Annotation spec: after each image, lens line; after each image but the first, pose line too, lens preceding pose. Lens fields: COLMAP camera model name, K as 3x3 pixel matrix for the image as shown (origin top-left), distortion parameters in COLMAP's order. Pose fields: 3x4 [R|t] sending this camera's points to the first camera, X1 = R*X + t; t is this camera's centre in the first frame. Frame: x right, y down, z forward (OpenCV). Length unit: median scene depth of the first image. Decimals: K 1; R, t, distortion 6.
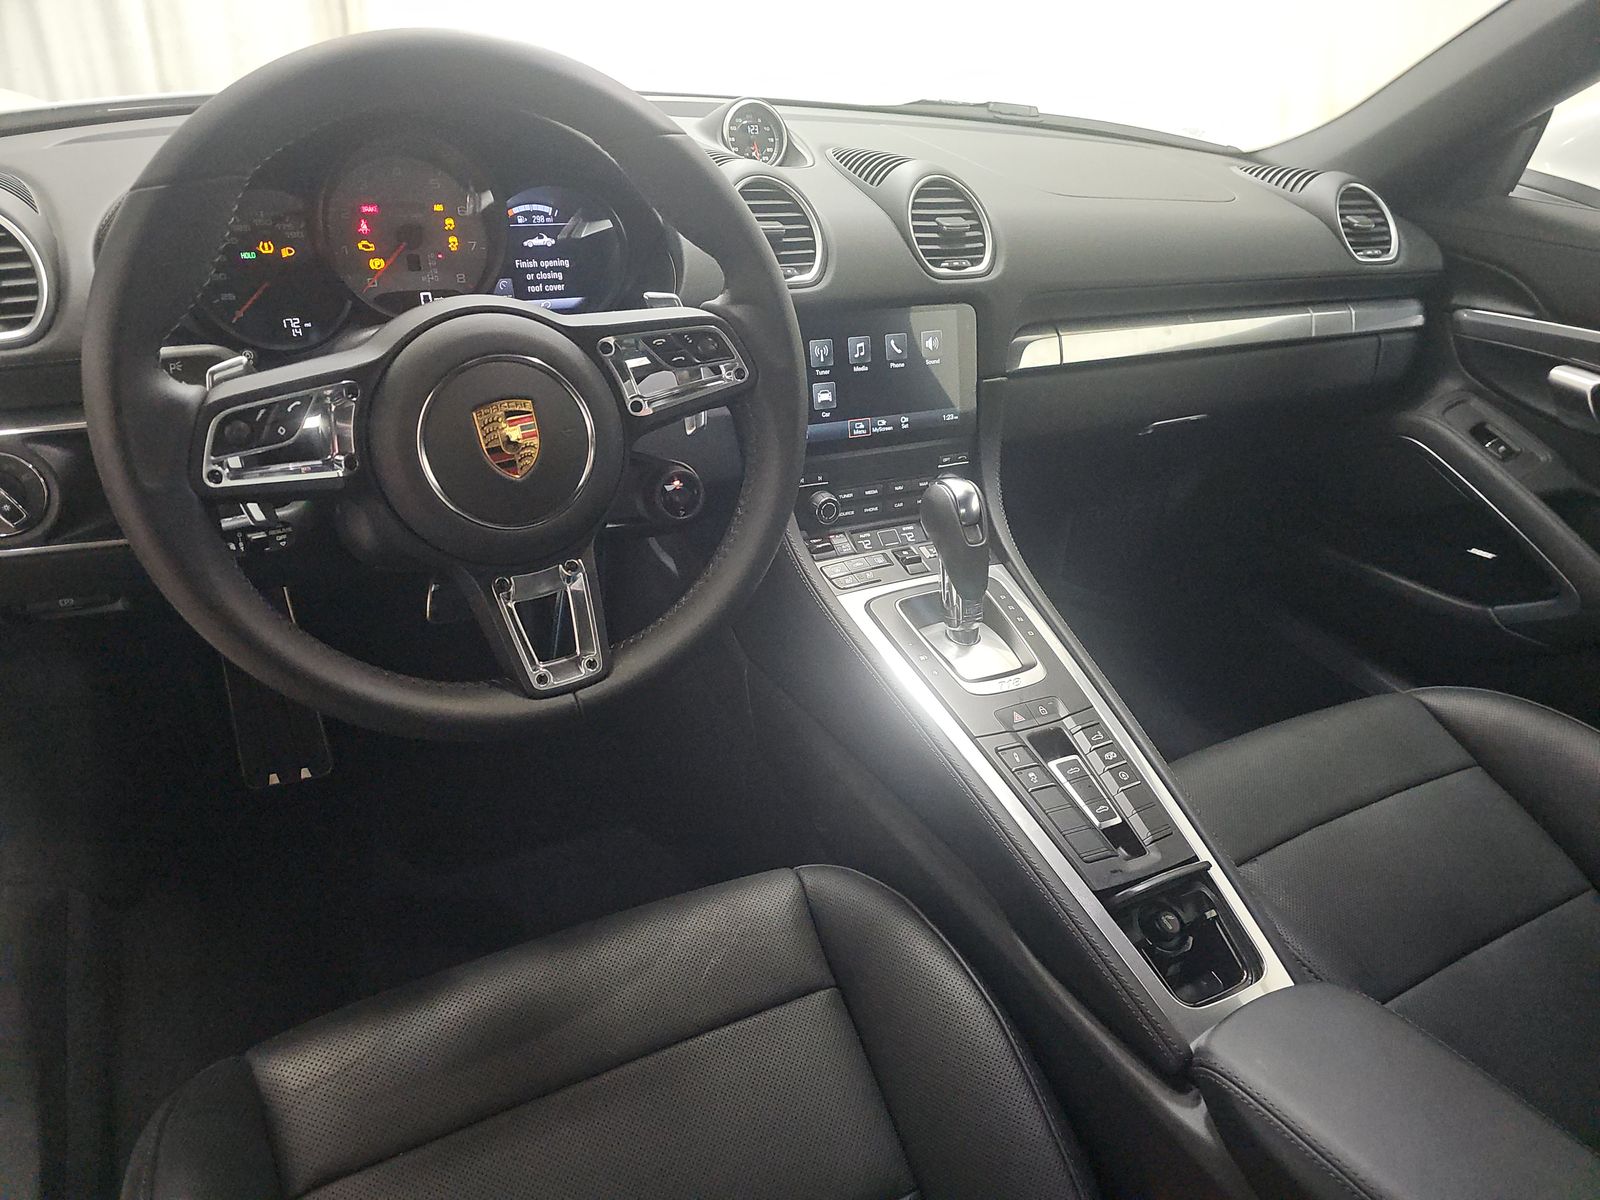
lens RADIAL K [[1038.5, 0, 800.0], [0, 1038.5, 600.0], [0, 0, 1]] dist [0.074609, -0.101368]
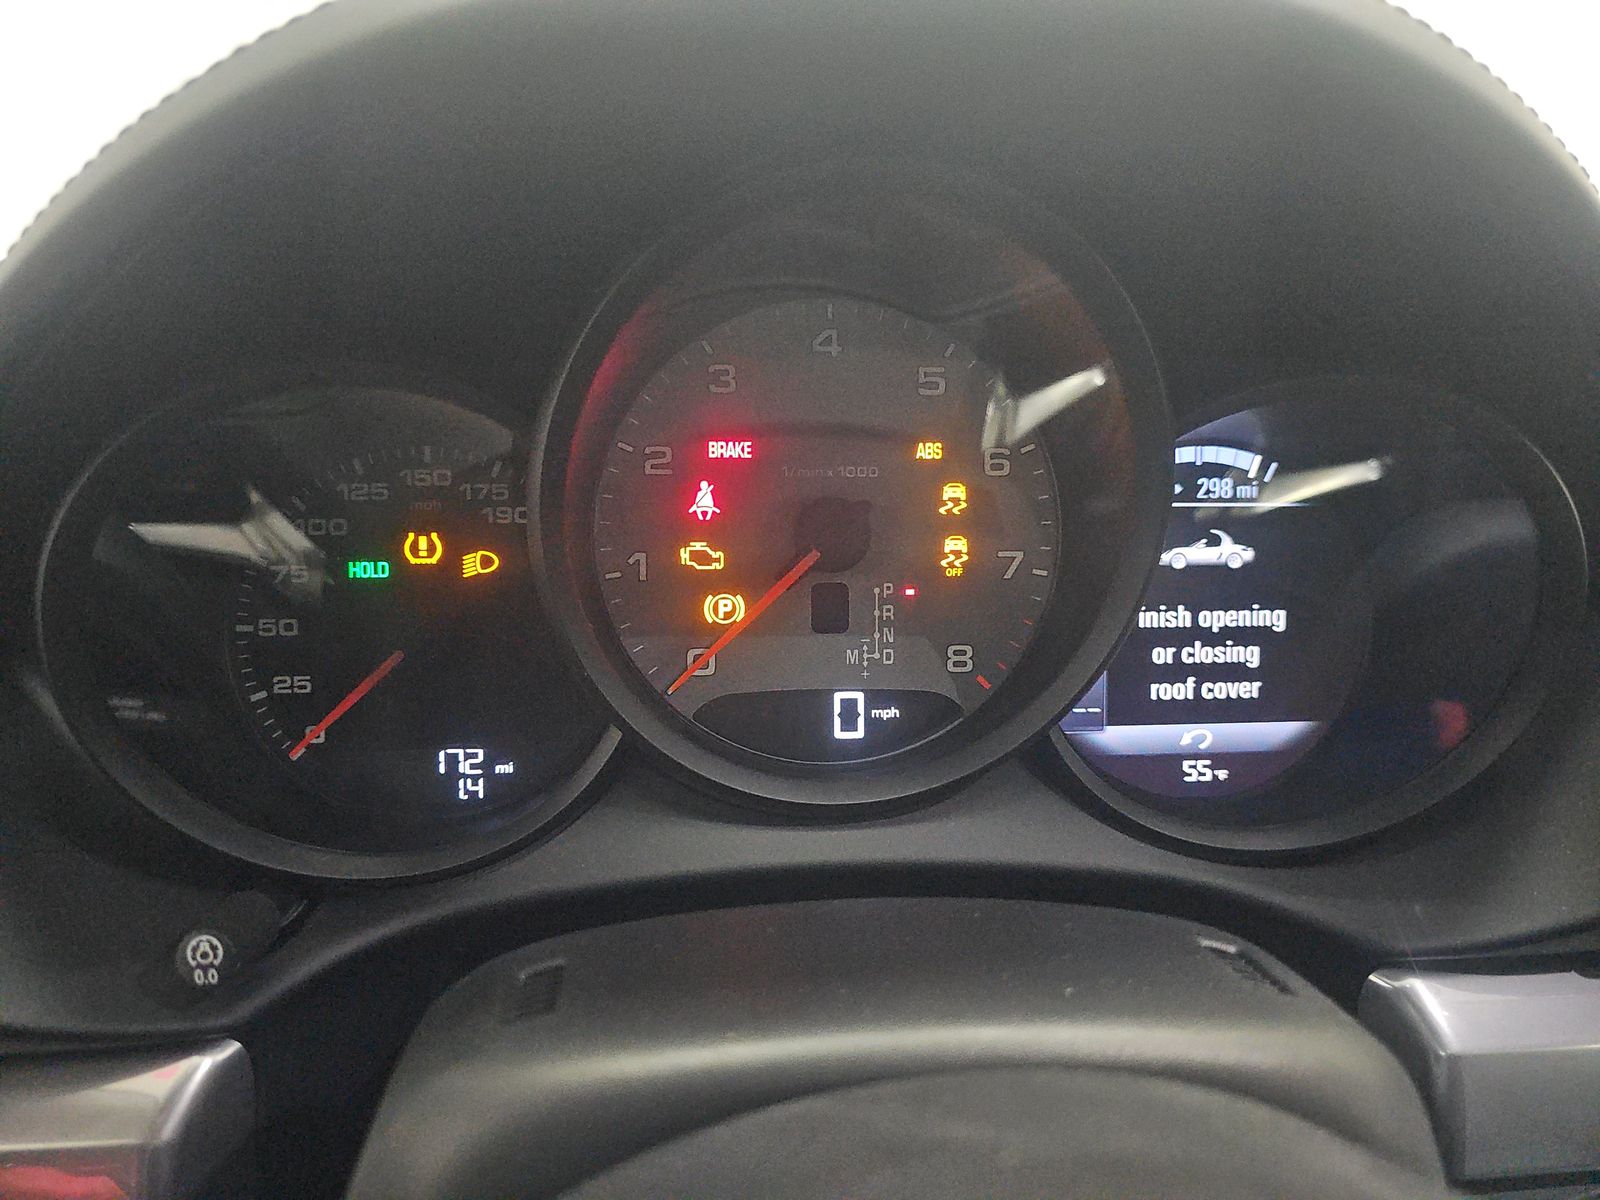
lens RADIAL K [[1058.8, 0, 794.4], [0, 1058.8, 576.6], [0, 0, 1]] dist [0.047712, -0.064530]
pose [[0.918930, 0.100413, -0.381425, -0.240657], [-0.169210, 0.973902, -0.151274, -0.264882], [0.356280, 0.203551, 0.911938, 0.659546]]
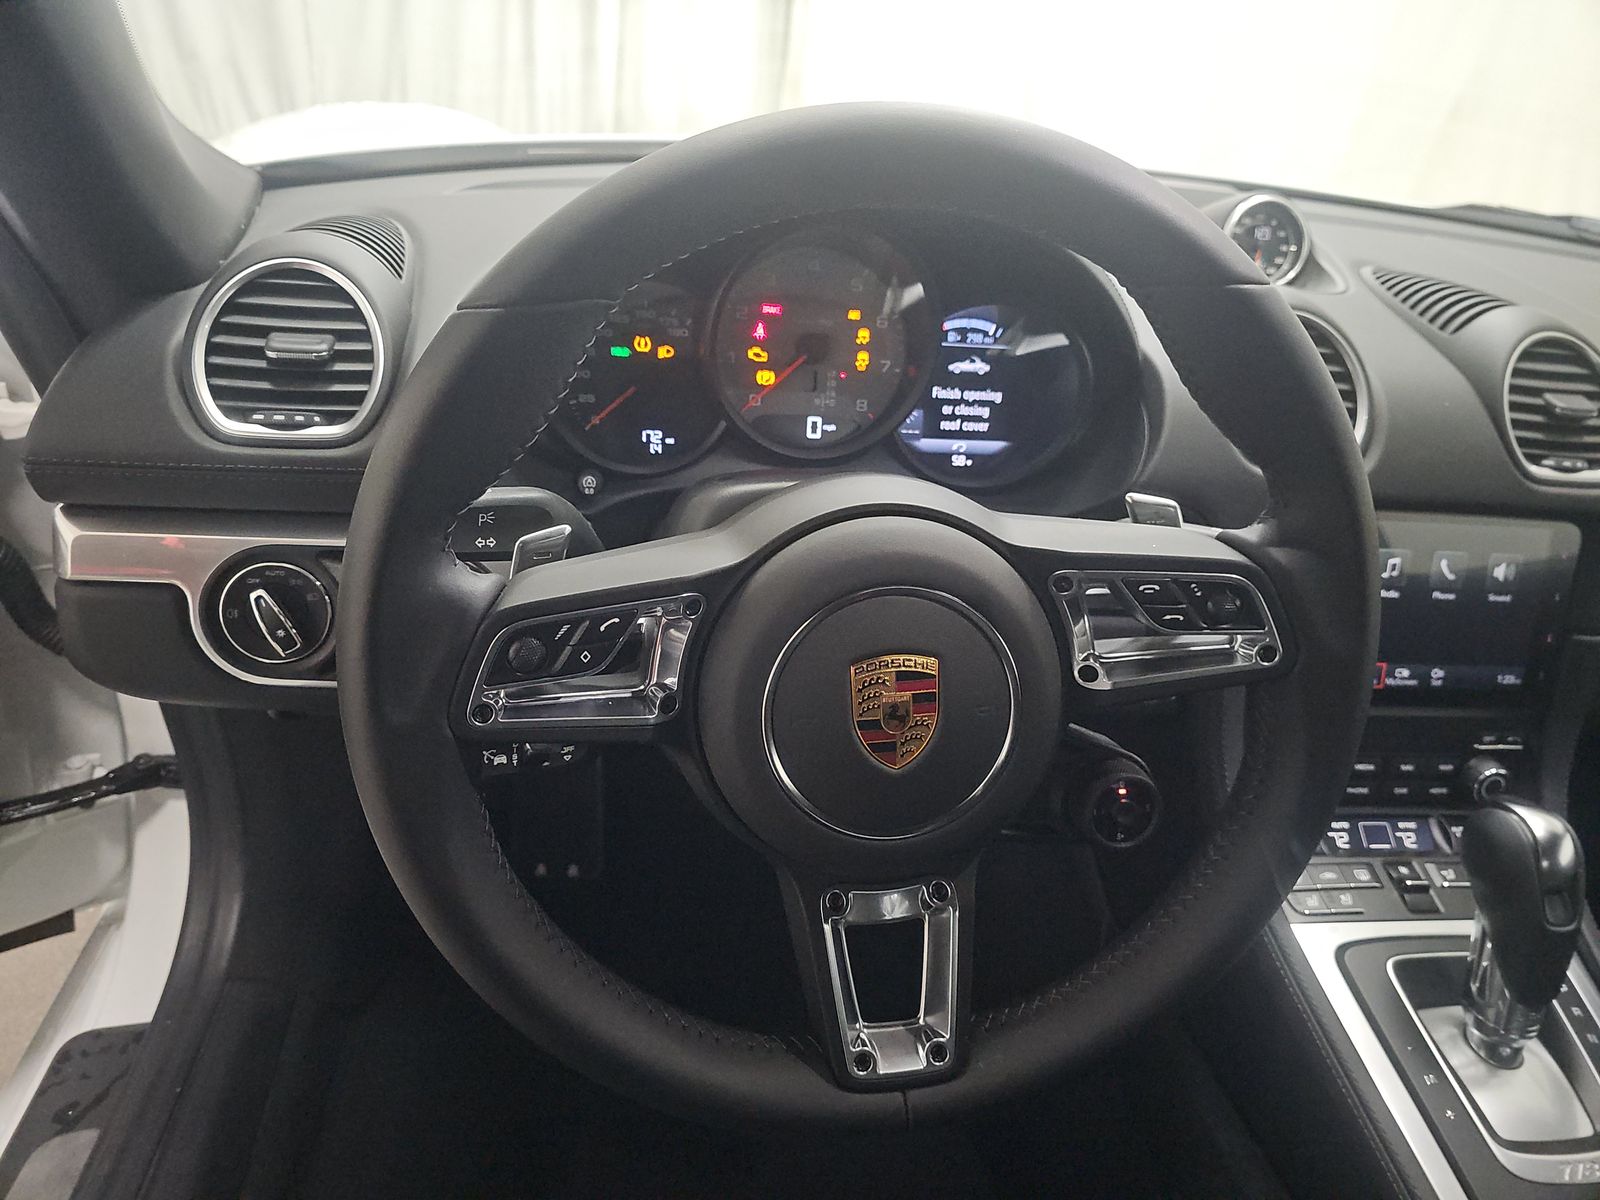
lens RADIAL K [[1058.8, 0, 794.4], [0, 1058.8, 576.6], [0, 0, 1]] dist [0.047712, -0.064530]
pose [[0.936496, 0.190556, -0.294387, -0.112388], [-0.208103, 0.977672, -0.029166, -0.145194], [0.282256, 0.088577, 0.955241, 0.244585]]
